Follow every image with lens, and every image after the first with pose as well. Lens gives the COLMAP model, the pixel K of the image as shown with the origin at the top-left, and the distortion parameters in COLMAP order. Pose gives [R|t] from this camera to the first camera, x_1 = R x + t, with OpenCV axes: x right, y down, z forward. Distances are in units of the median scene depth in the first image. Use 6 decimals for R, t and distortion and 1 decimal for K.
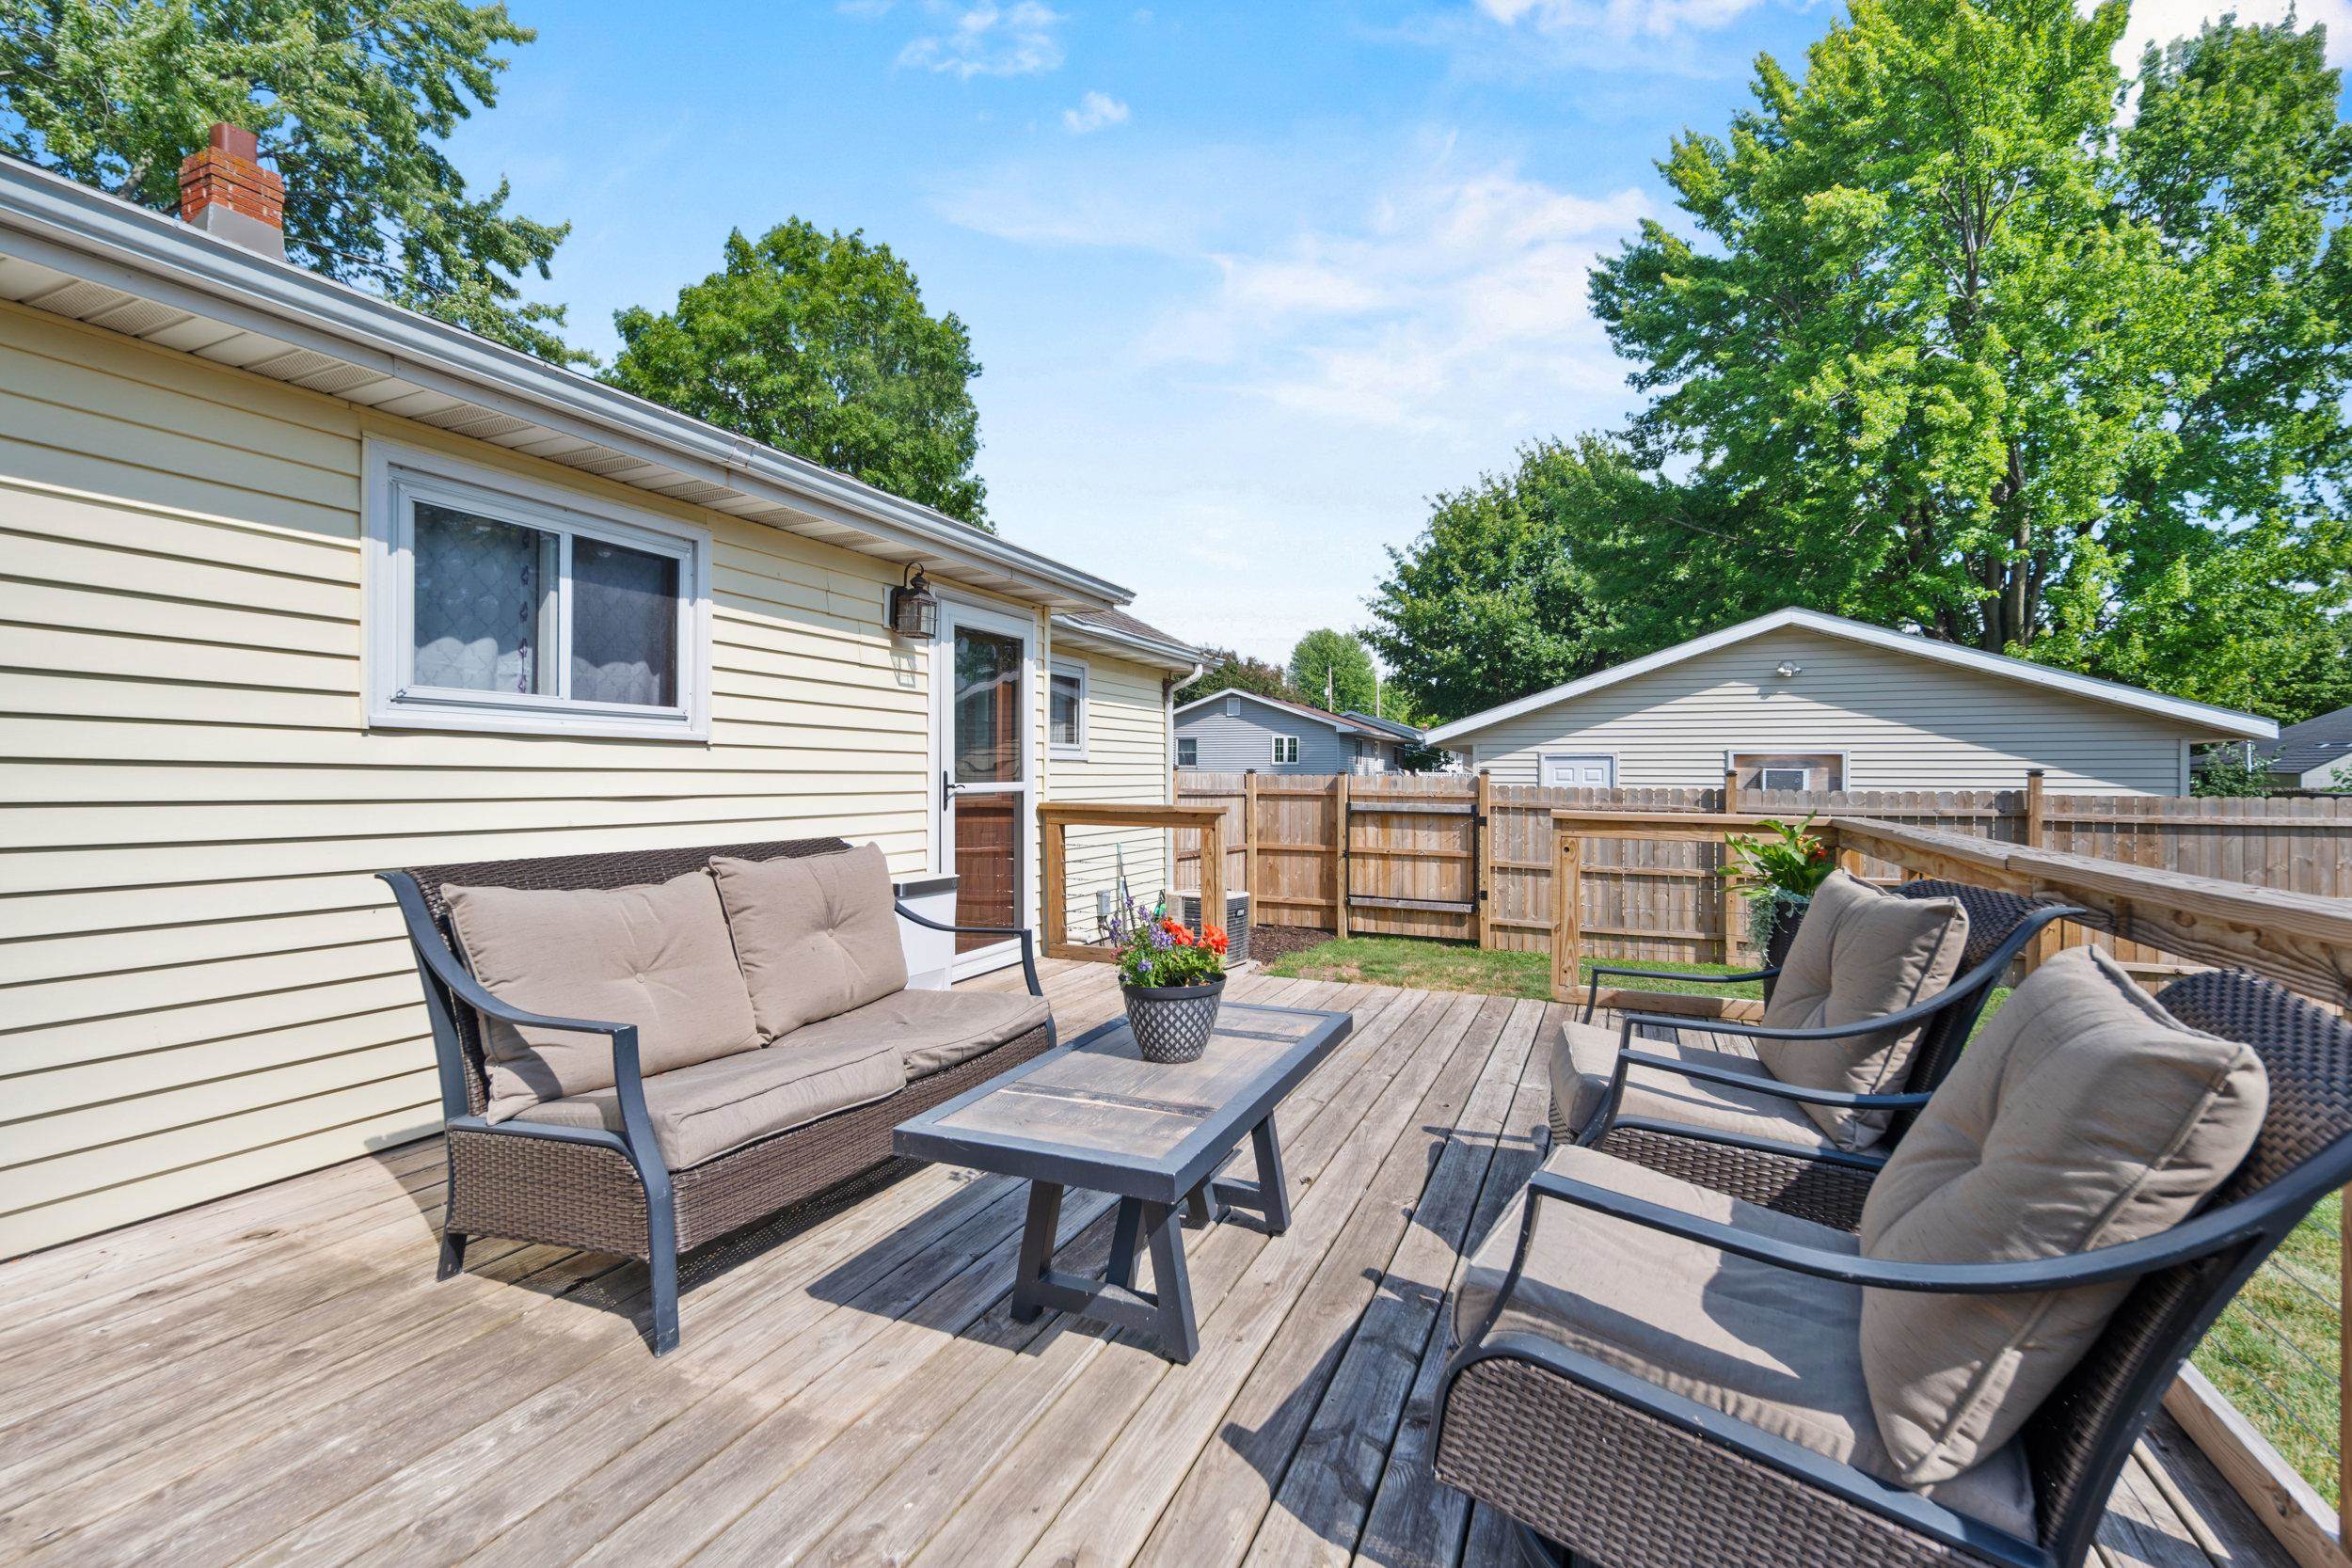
lens RADIAL K [[1027.2, 0, 1166.1], [0, 1027.2, 785.7], [0, 0, 1]] dist [0.006133, -0.001846]
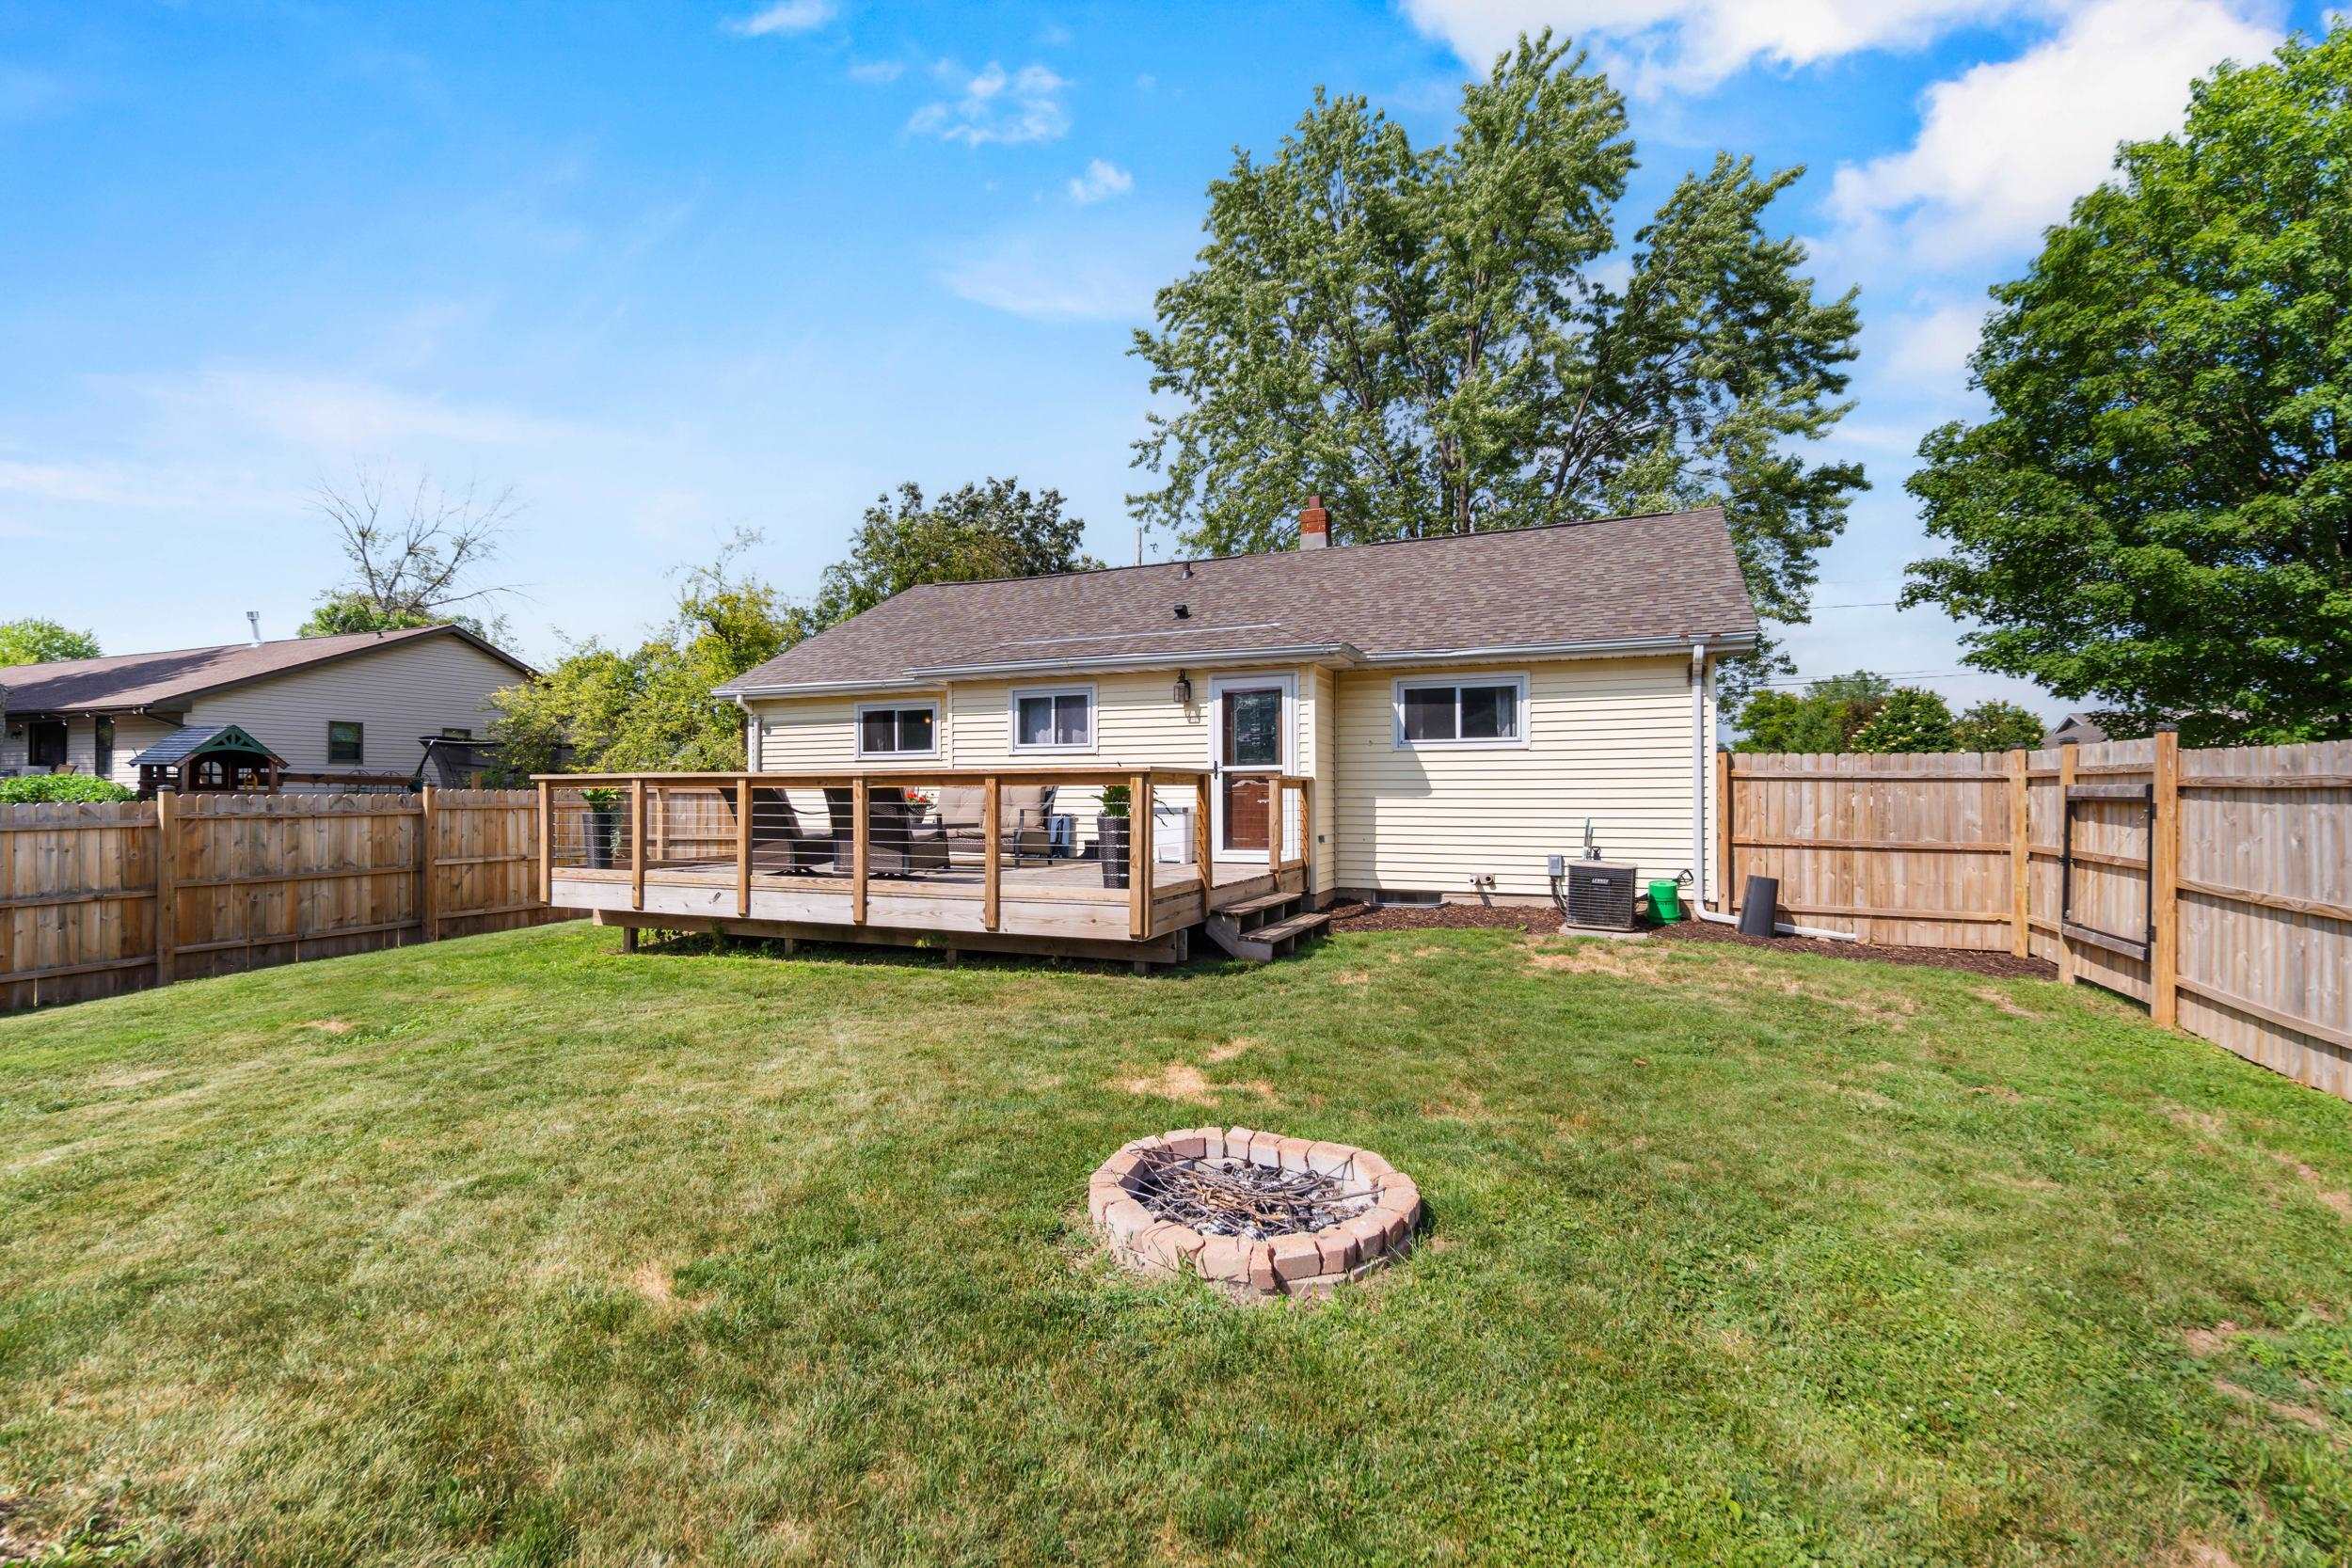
lens RADIAL K [[1027.2, 0, 1181.6], [0, 1027.2, 796.0], [0, 0, 1]] dist [0.006133, -0.001846]
pose [[0.024395, -0.007904, -0.999671, 0.831978], [-0.008845, 0.999928, -0.008122, 0.033632], [0.999663, 0.009040, 0.024324, 0.386338]]
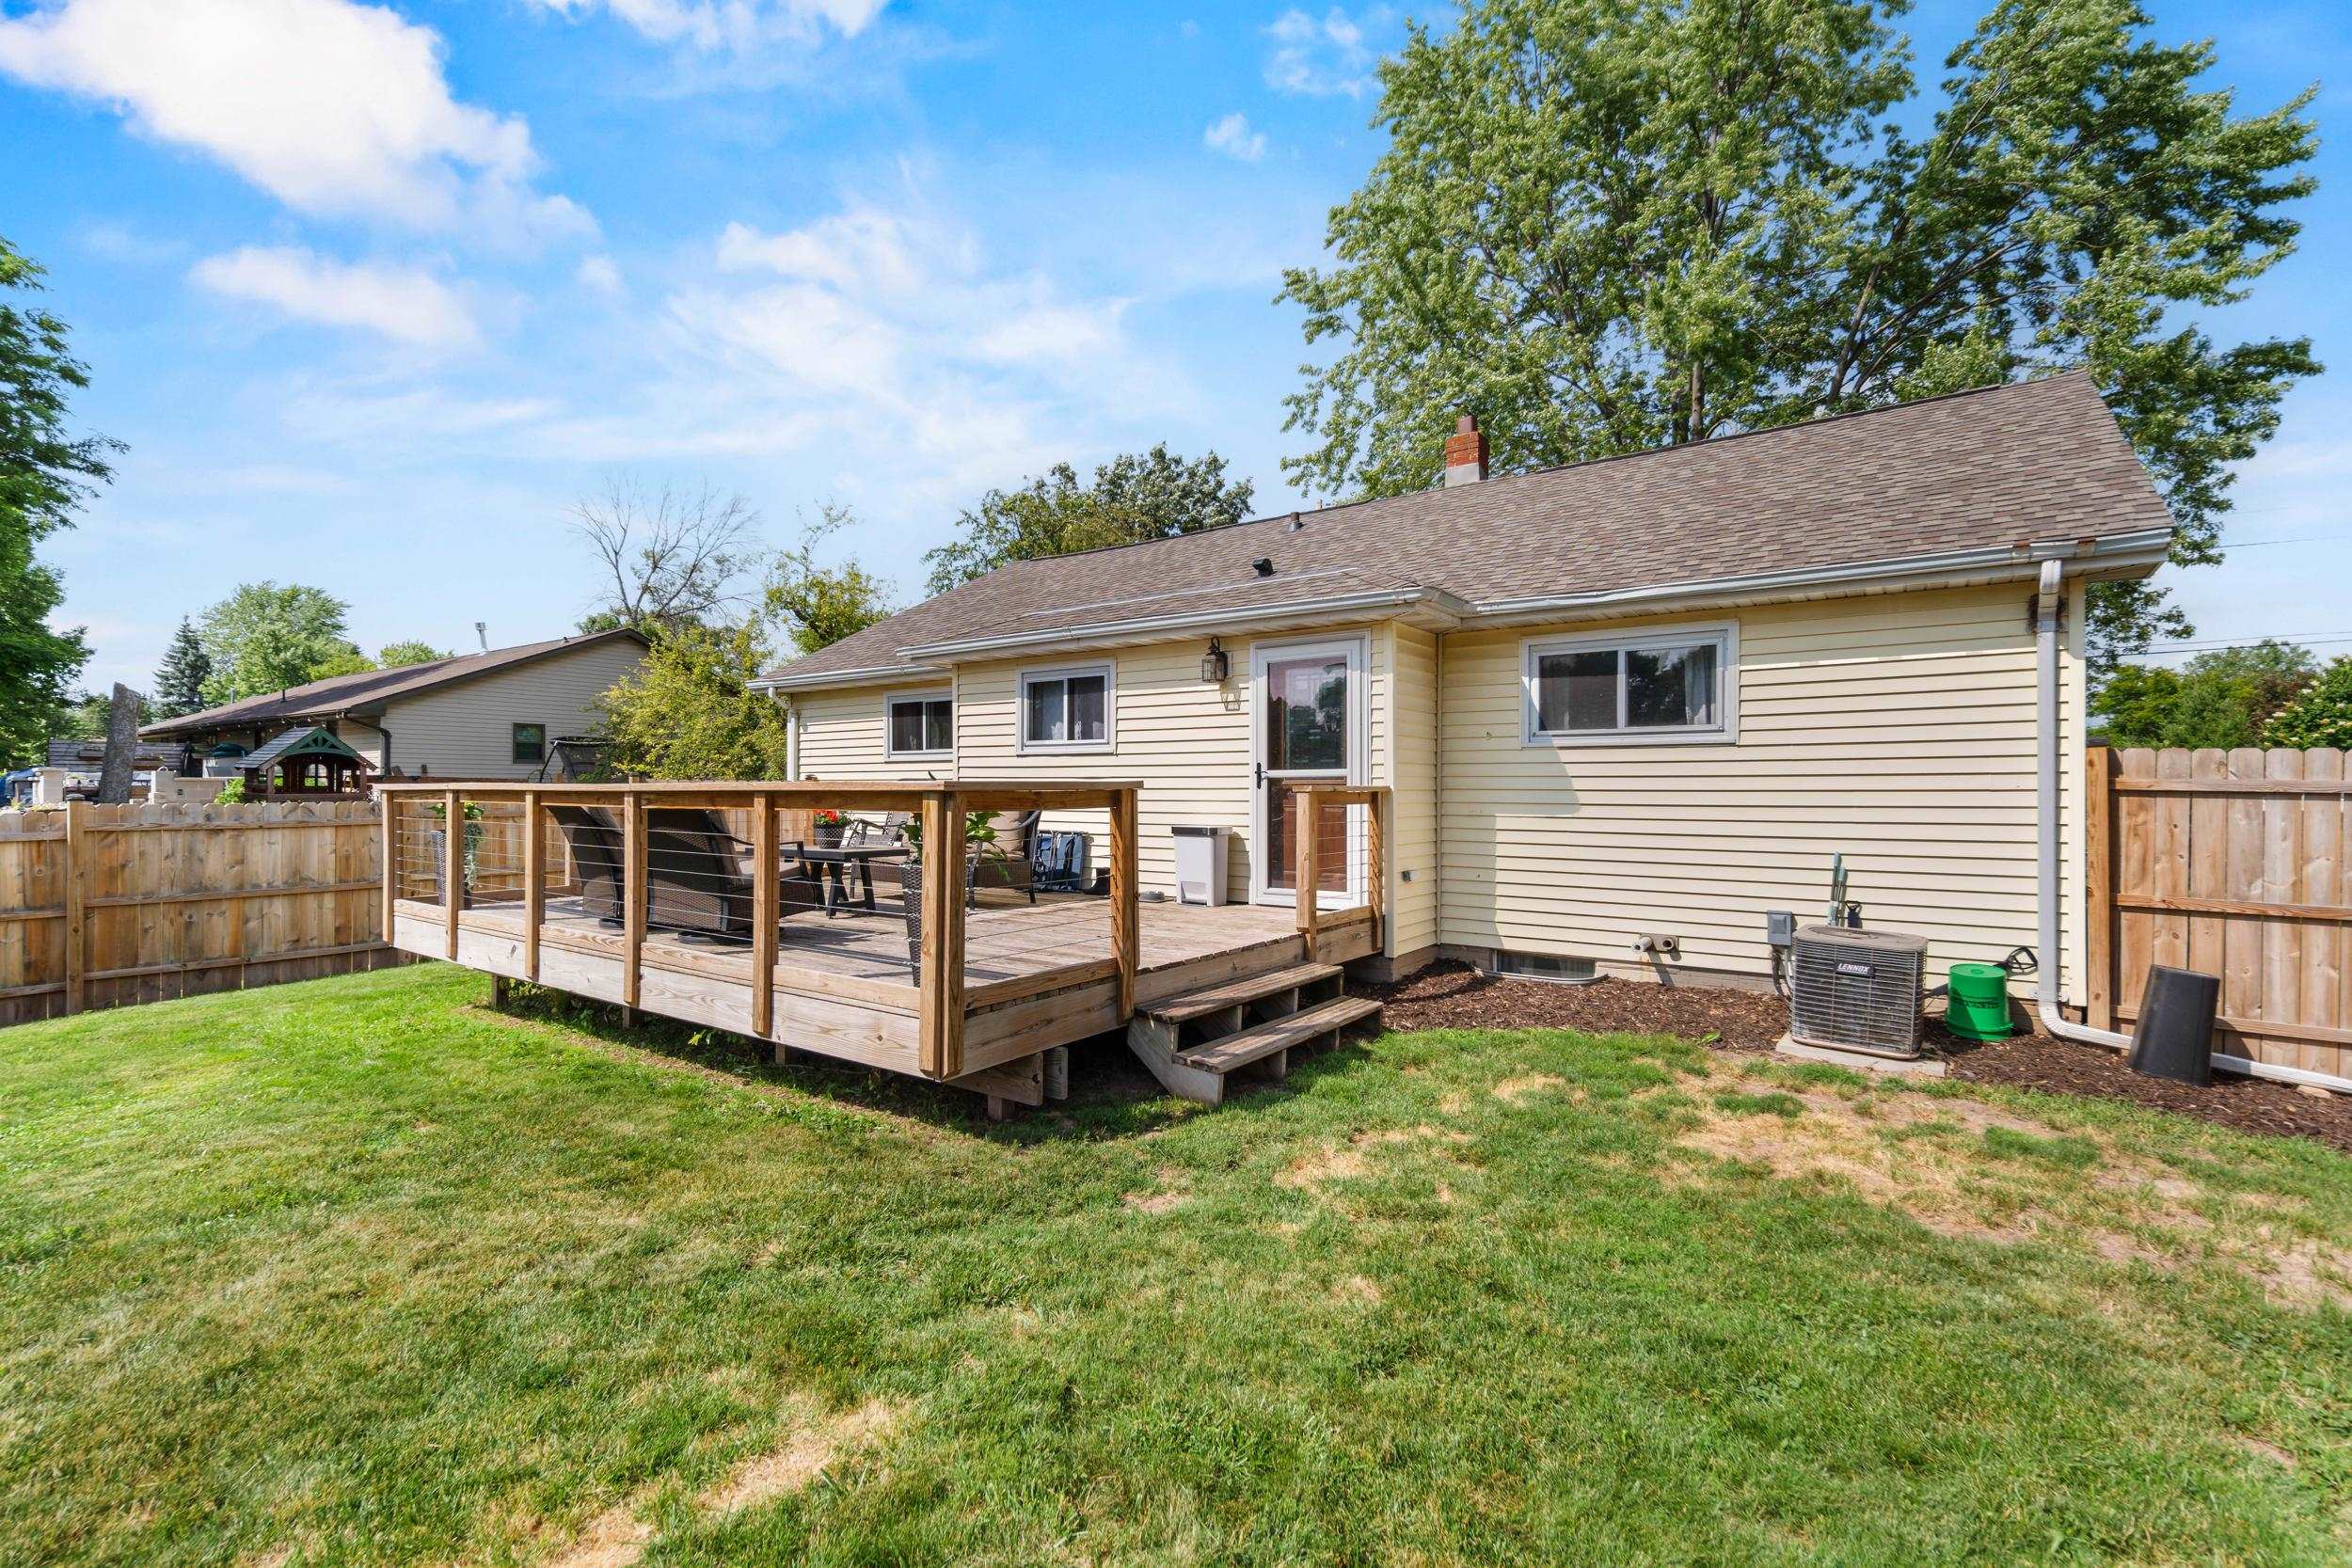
lens RADIAL K [[1027.2, 0, 1174.7], [0, 1027.2, 794.3], [0, 0, 1]] dist [0.006133, -0.001846]
pose [[-0.202886, -0.004784, -0.979191, 0.566295], [-0.014185, 0.999897, -0.001946, 0.016478], [0.979100, 0.013495, -0.202933, 0.521316]]
